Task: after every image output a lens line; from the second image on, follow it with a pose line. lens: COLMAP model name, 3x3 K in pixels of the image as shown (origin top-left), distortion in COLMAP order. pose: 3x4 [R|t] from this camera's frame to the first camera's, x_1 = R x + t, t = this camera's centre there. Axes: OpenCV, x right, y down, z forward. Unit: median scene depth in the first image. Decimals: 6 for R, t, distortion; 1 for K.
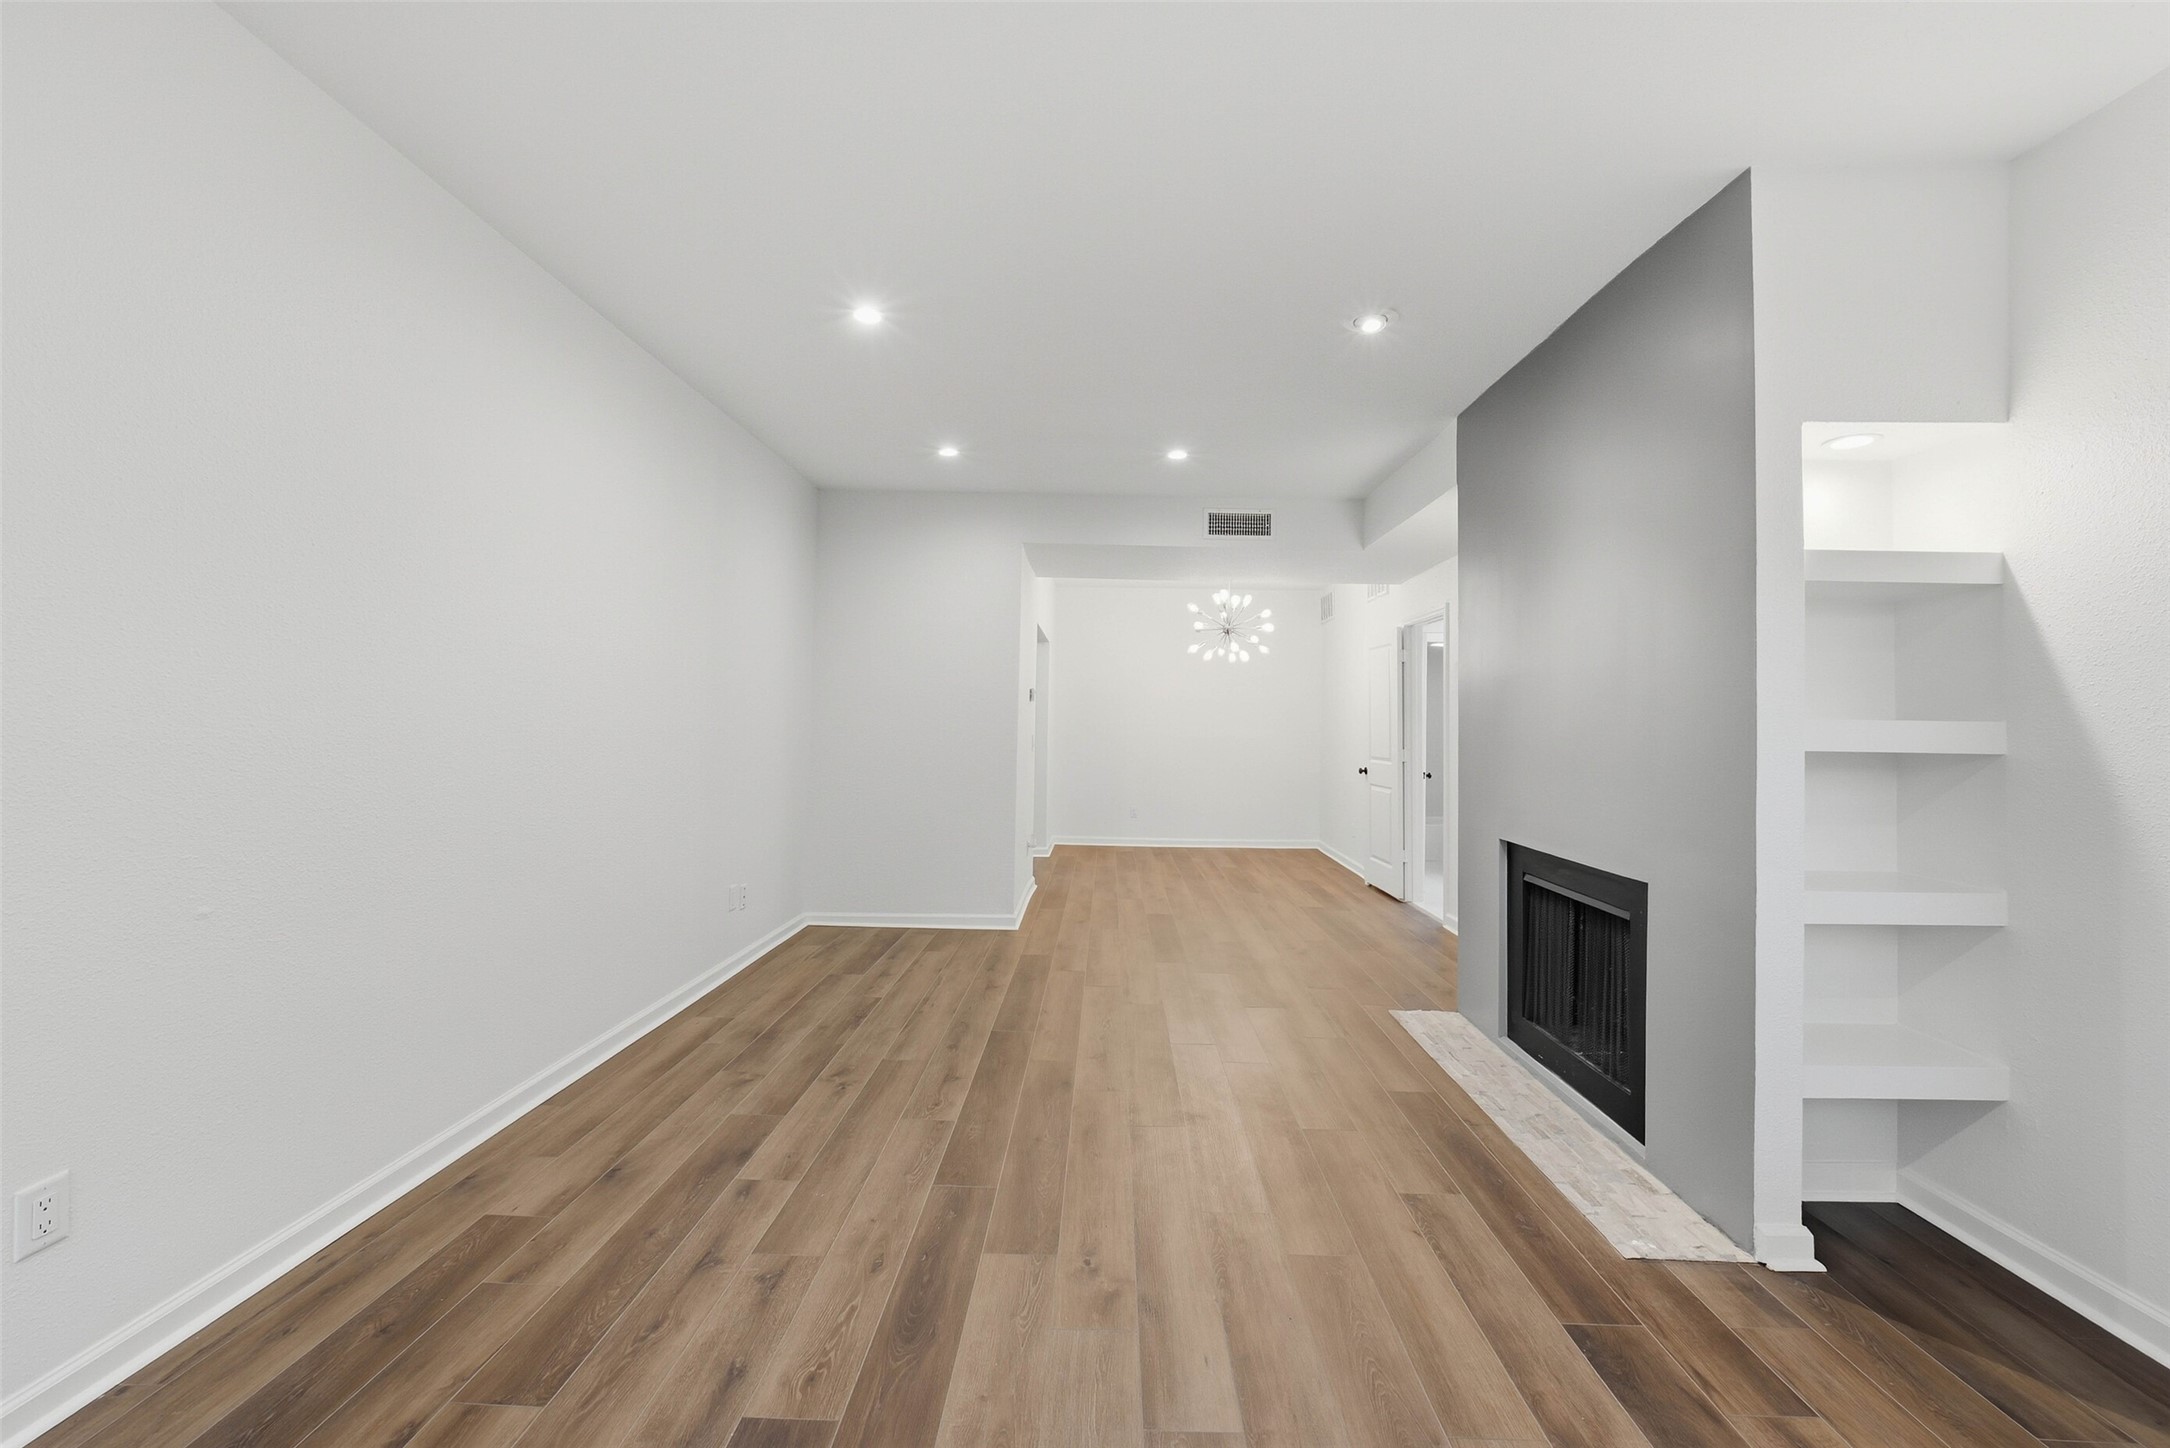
lens RADIAL K [[898.2, 0, 1099.8], [0, 898.2, 720.7], [0, 0, 1]] dist [0.000420, 0.000037]
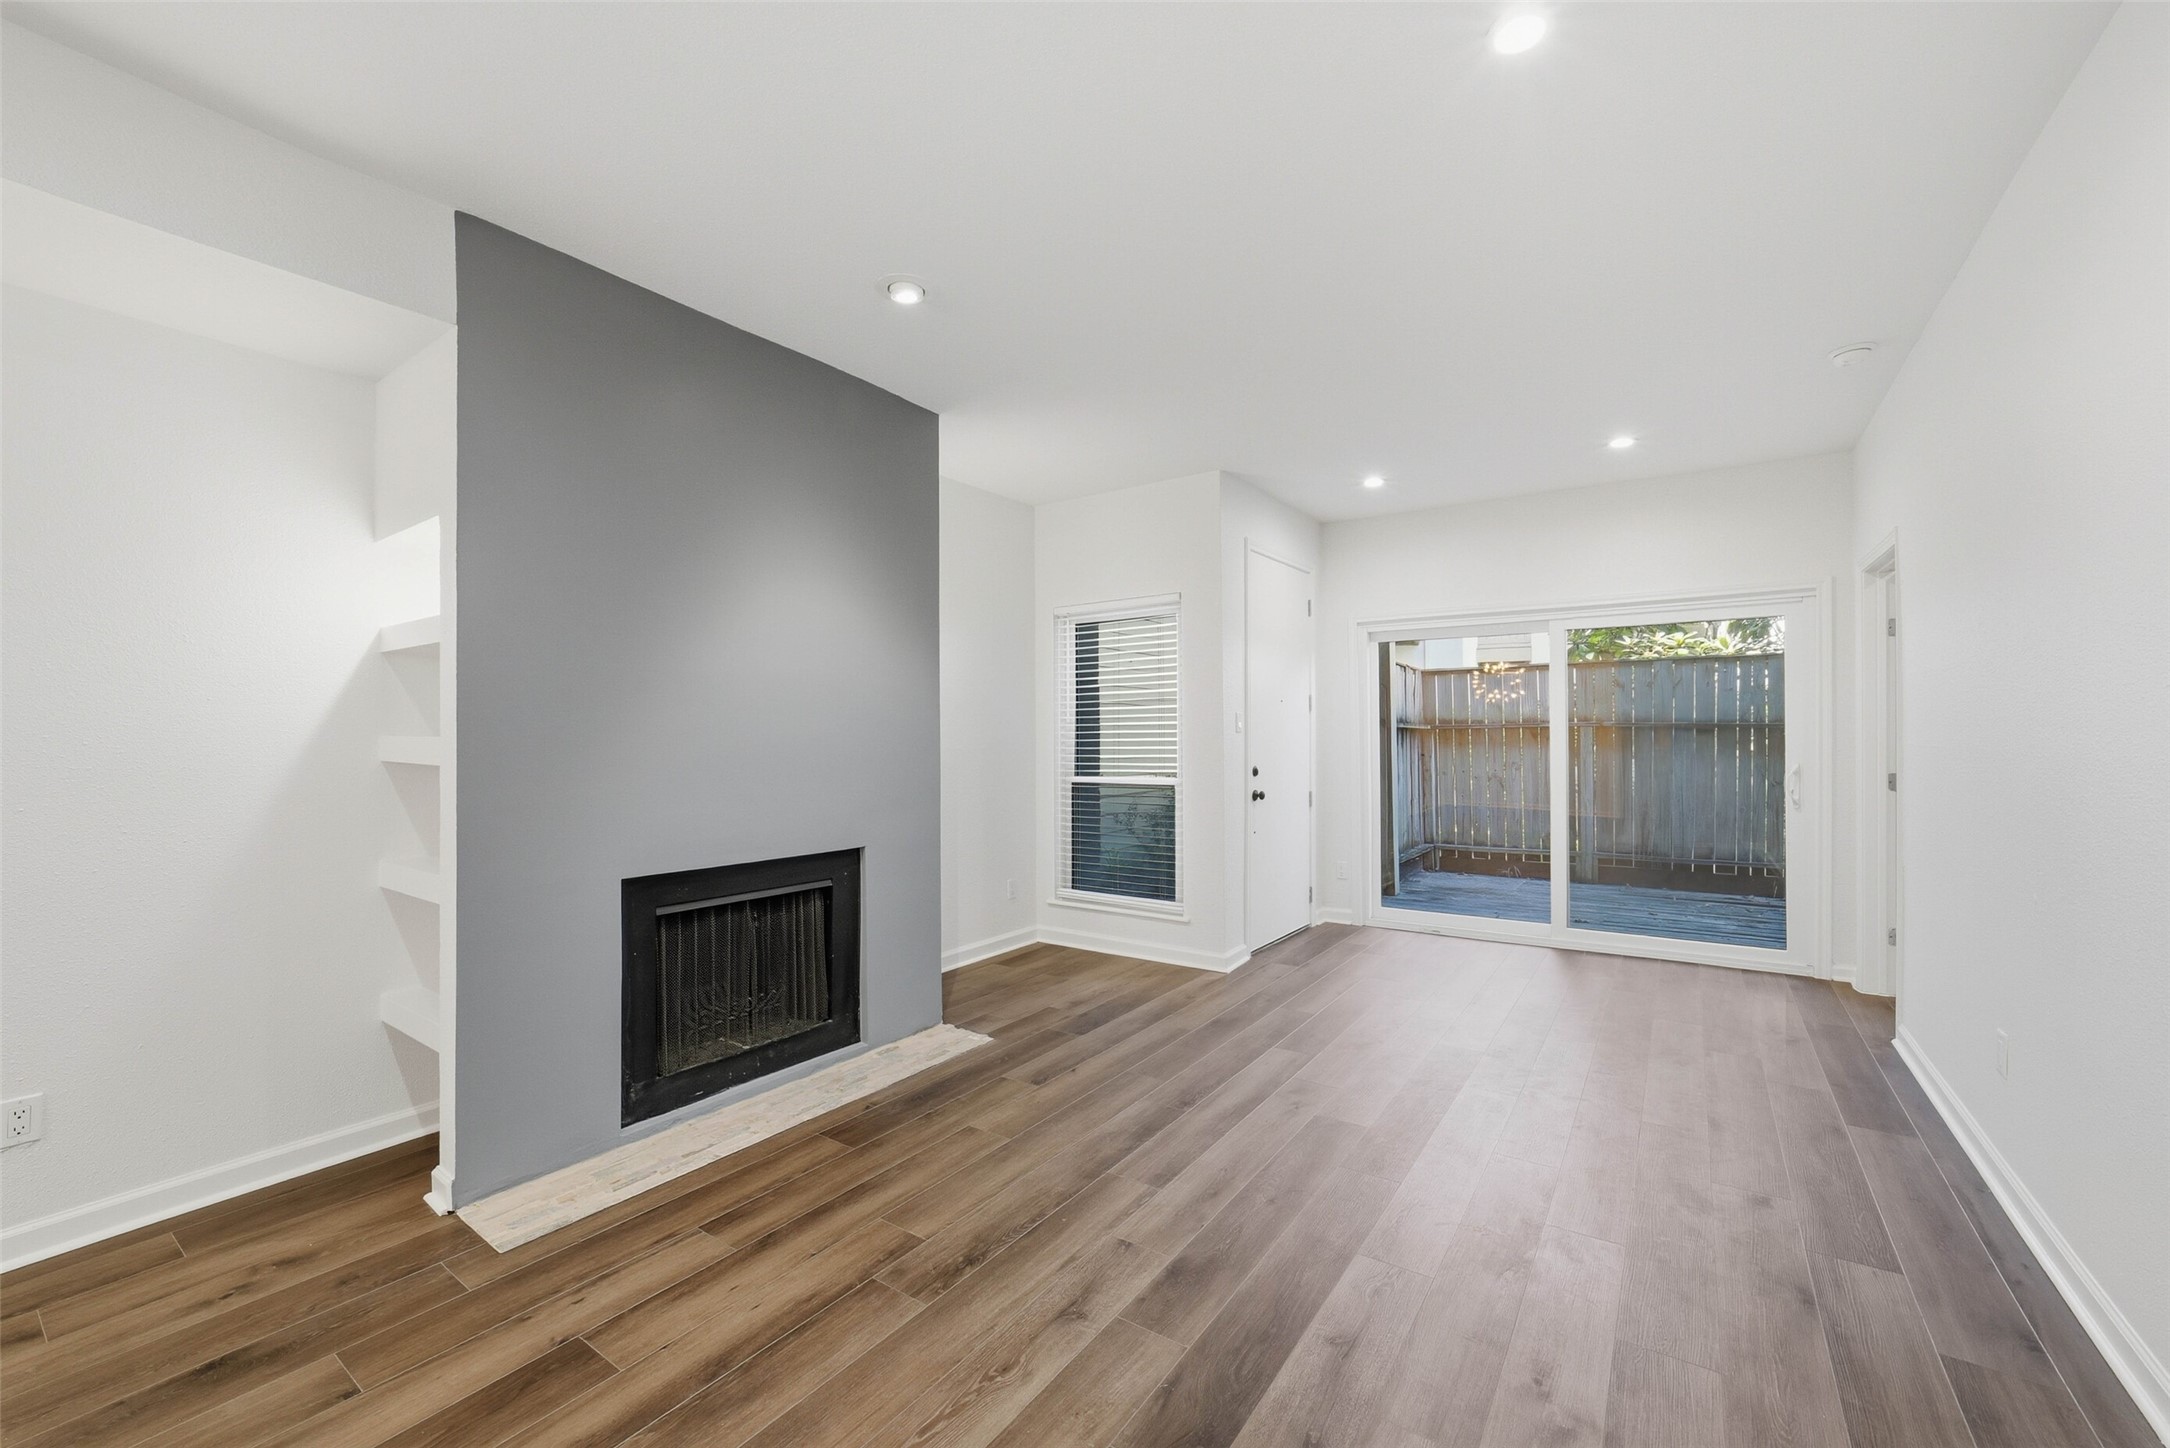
lens RADIAL K [[849.2, 0, 1090.6], [0, 849.2, 728.7], [0, 0, 1]] dist [0.000606, 0.000449]
pose [[-0.827410, -0.006977, 0.561555, -0.450272], [-0.012190, 0.999910, -0.005538, 0.002171], [-0.561466, -0.011427, -0.827421, 2.074818]]
